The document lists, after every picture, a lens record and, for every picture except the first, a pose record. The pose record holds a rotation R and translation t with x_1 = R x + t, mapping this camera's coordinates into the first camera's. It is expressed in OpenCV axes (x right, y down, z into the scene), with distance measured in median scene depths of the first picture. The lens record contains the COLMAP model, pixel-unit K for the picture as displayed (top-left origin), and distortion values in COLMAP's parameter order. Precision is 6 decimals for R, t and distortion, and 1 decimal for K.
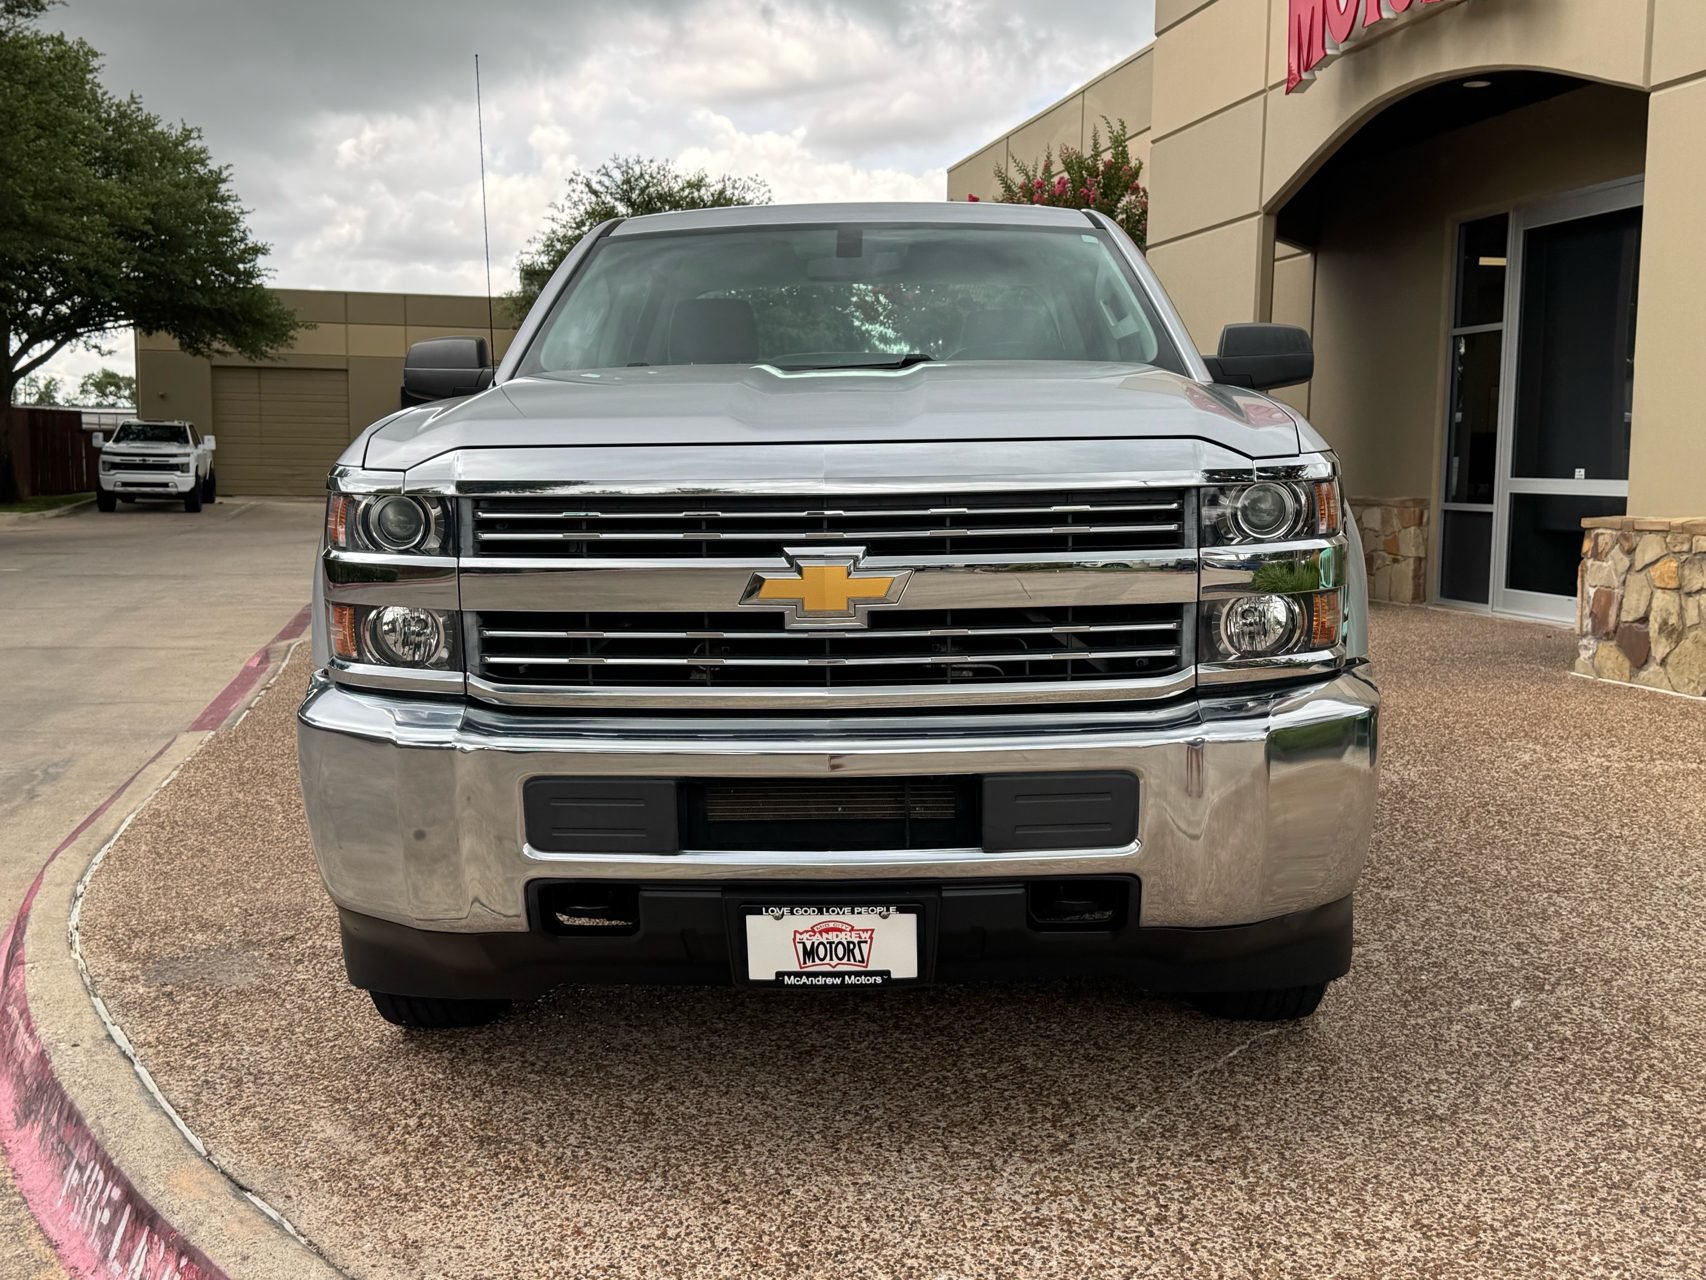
lens RADIAL K [[1892.9, 0, 851.6], [0, 1892.9, 563.1], [0, 0, 1]] dist [0.192585, -0.329386]
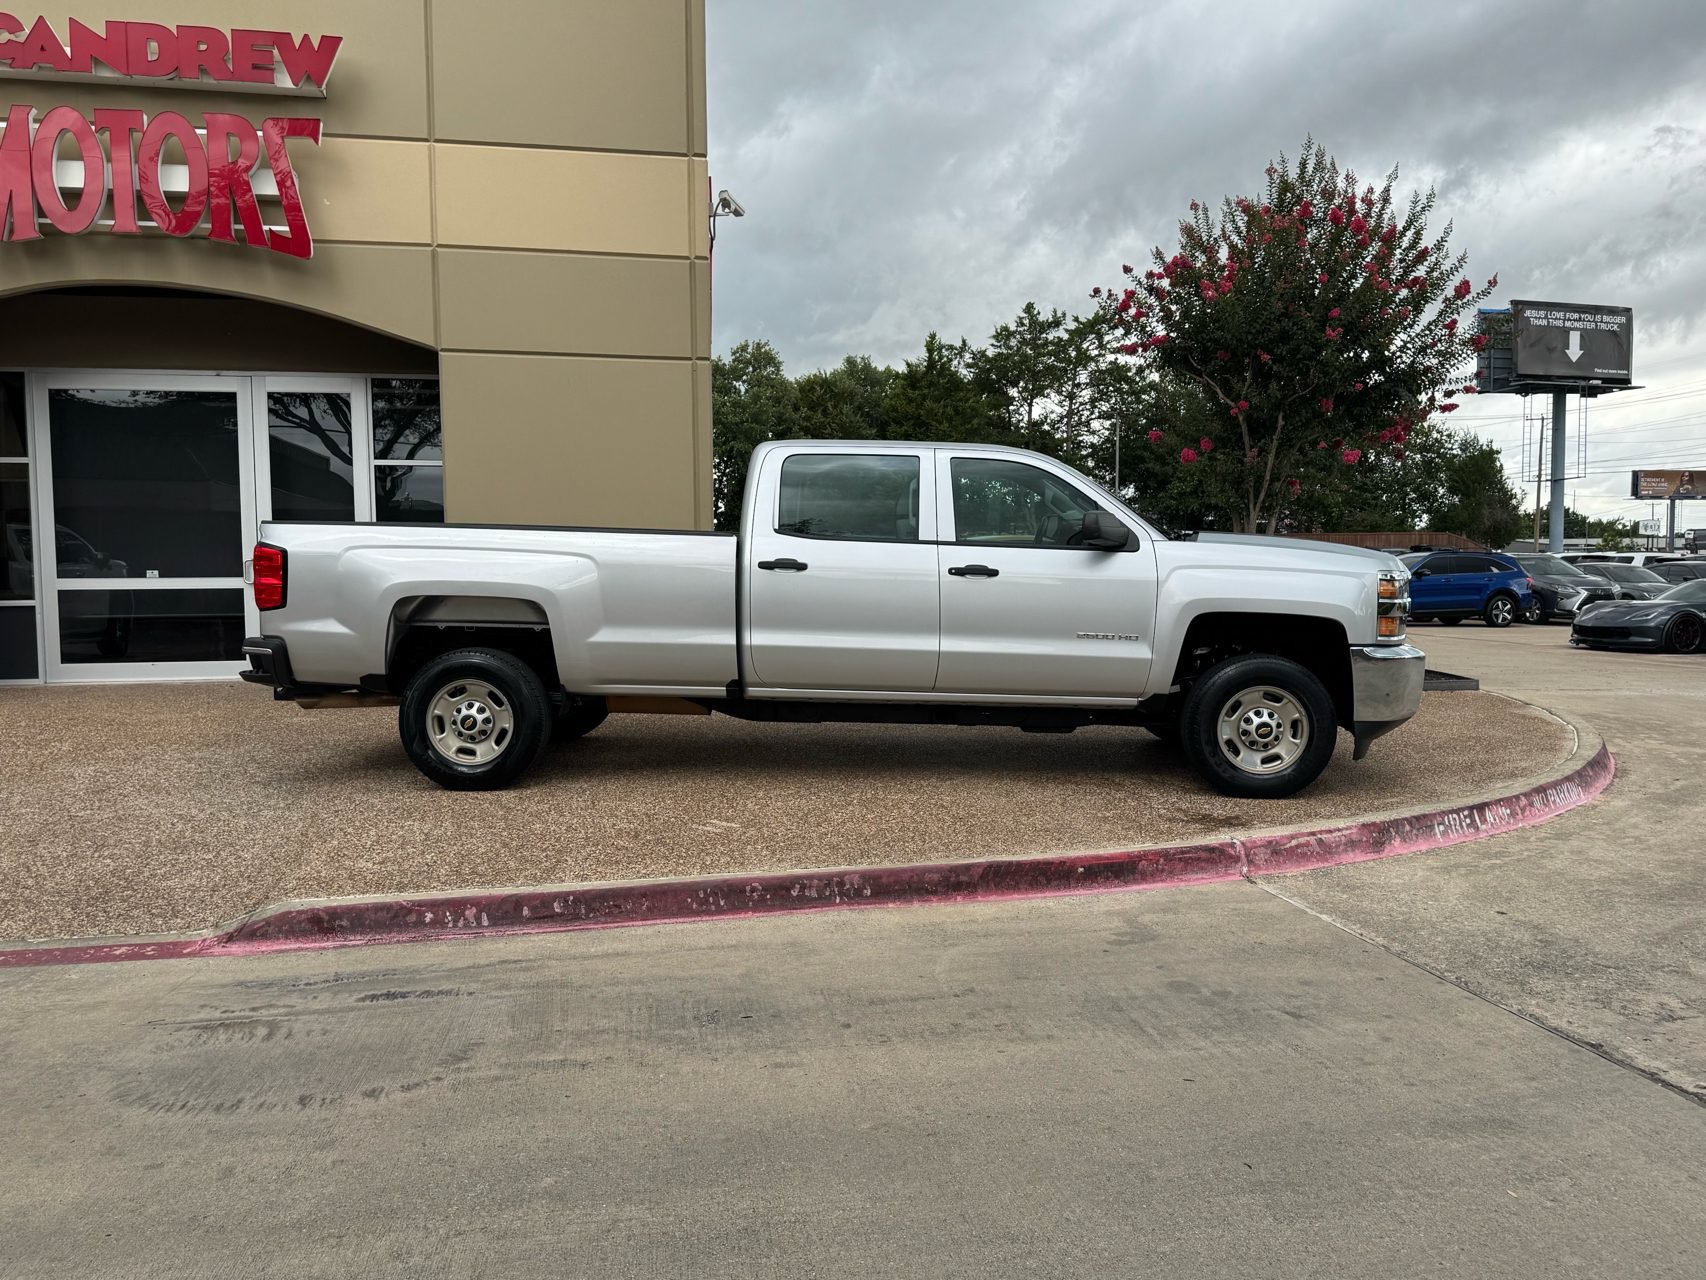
lens RADIAL K [[1344.1, 0, 853.0], [0, 1344.1, 640.0], [0, 0, 1]] dist [0.079510, -0.117854]
pose [[-0.033691, -0.071709, 0.996856, -2.414673], [0.062443, 0.995323, 0.073709, -0.150027], [-0.997480, 0.064730, -0.029056, 1.979295]]
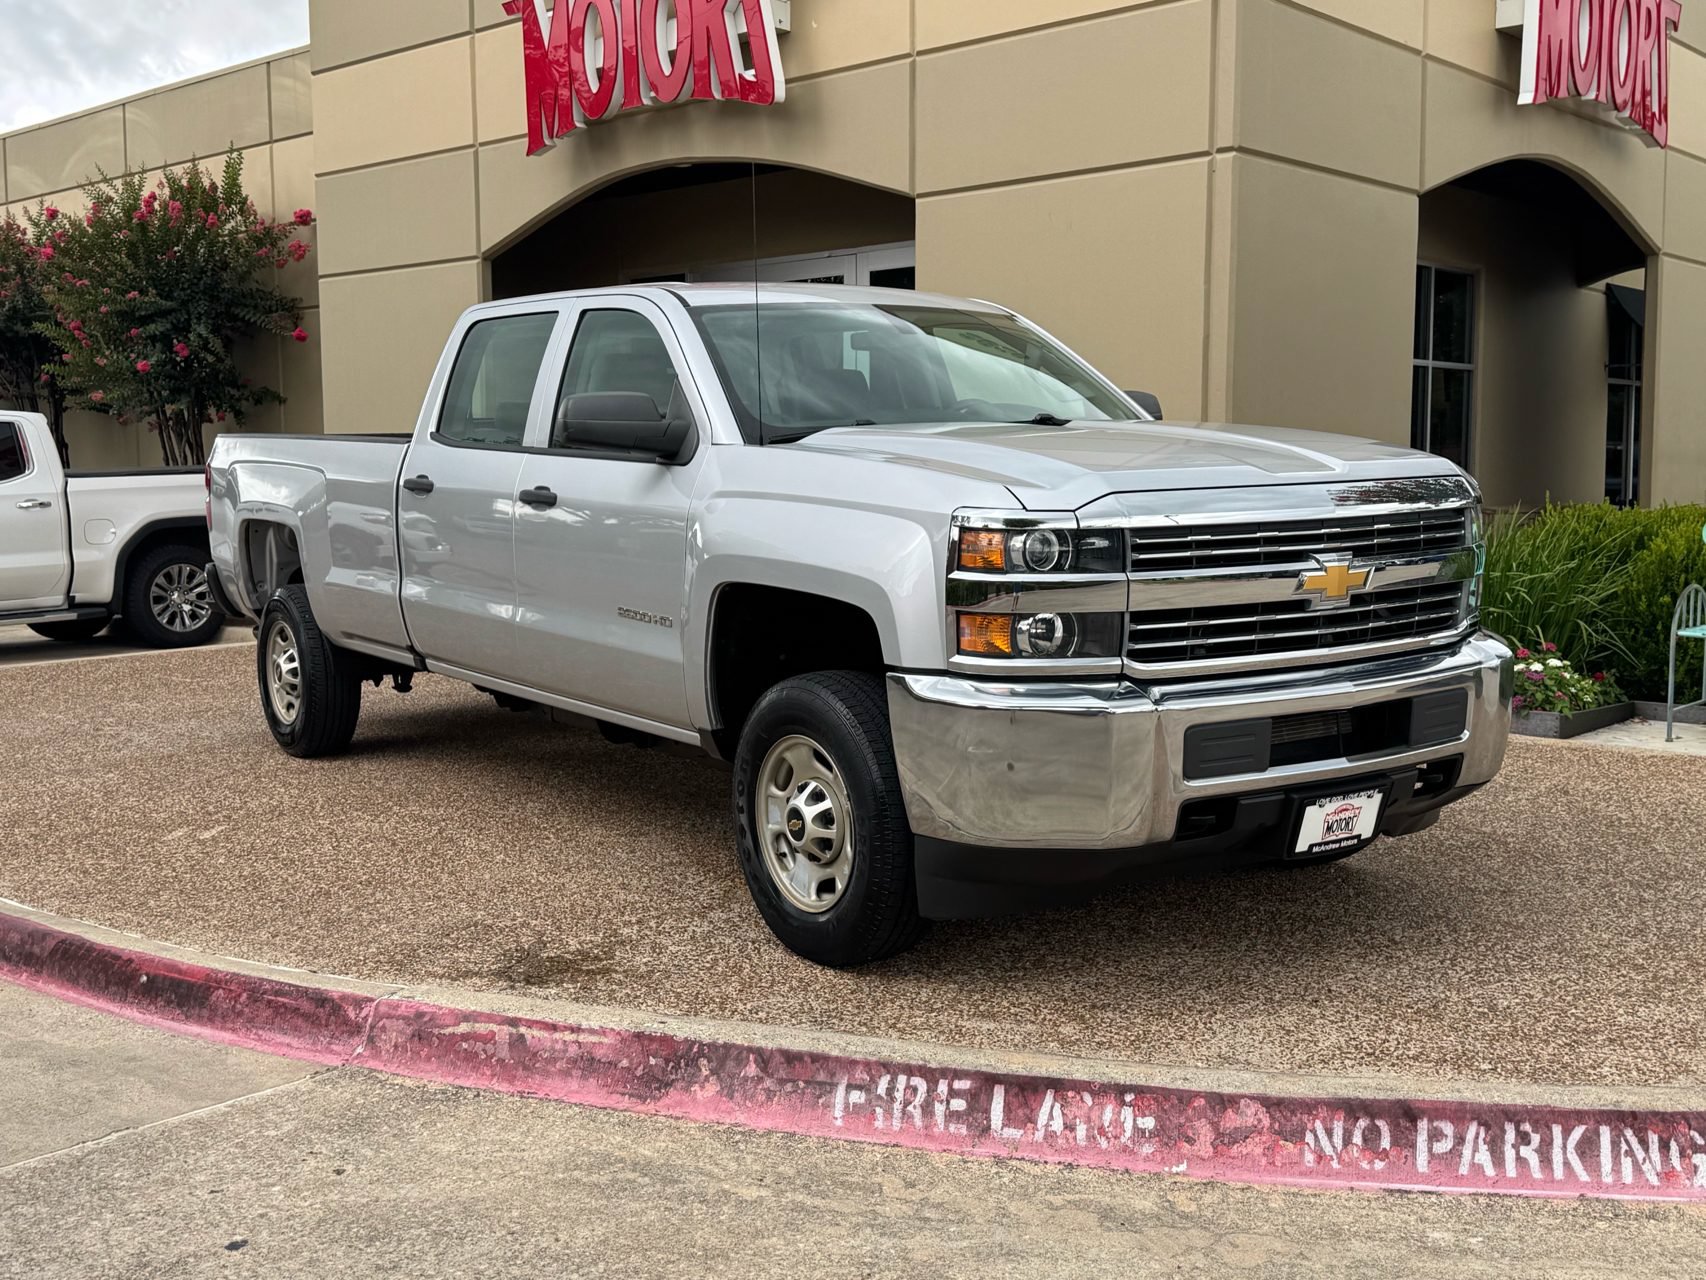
lens RADIAL K [[1892.9, 0, 851.6], [0, 1892.9, 563.1], [0, 0, 1]] dist [0.192585, -0.329386]
pose [[0.784066, -0.038944, 0.619454, -1.211365], [0.044909, 0.998973, 0.005960, -0.025697], [-0.619050, 0.023146, 0.785010, 0.058668]]
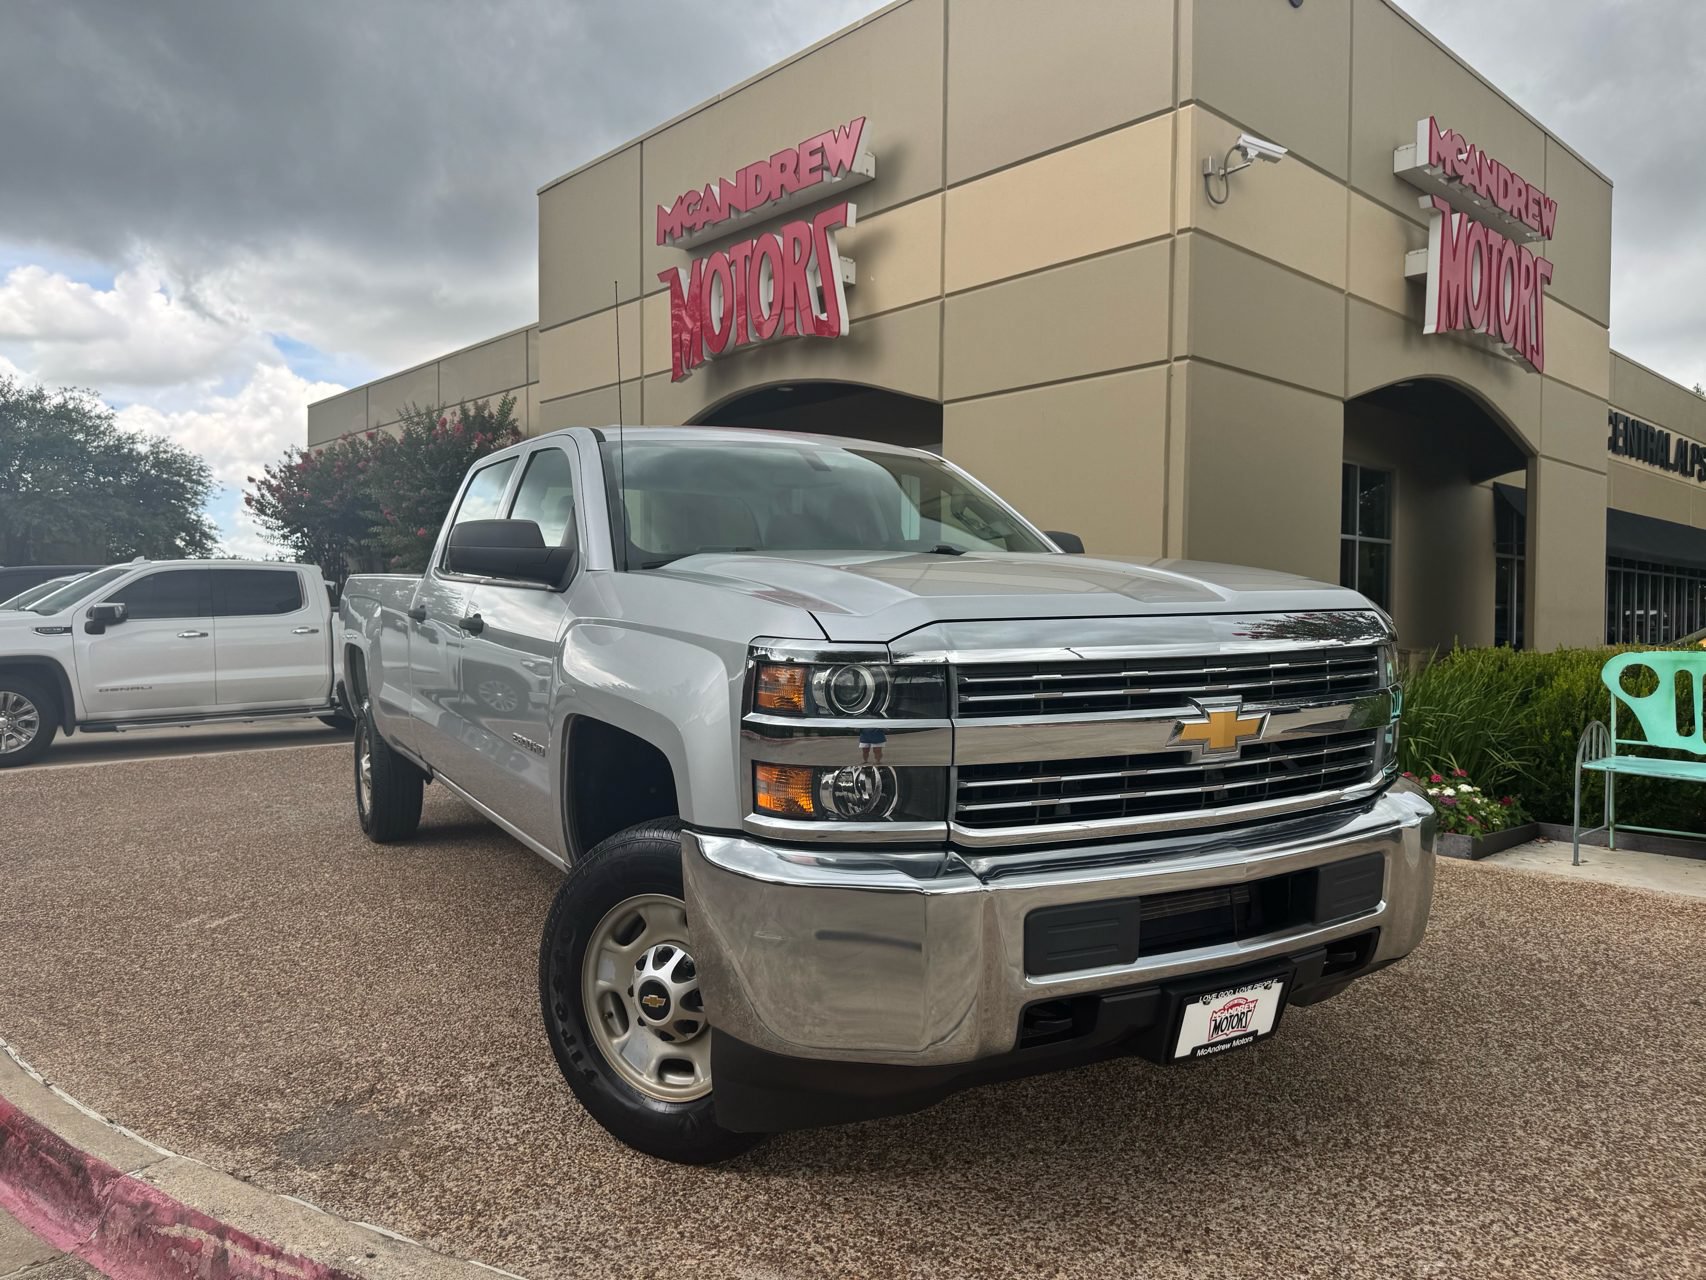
lens RADIAL K [[1241.8, 0, 833.6], [0, 1241.8, 615.1], [0, 0, 1]] dist [0.035474, -0.030268]
pose [[0.846687, 0.002995, 0.532082, -0.653732], [0.028092, 0.998338, -0.050322, -0.027485], [-0.531348, 0.057554, 0.845196, 0.428636]]
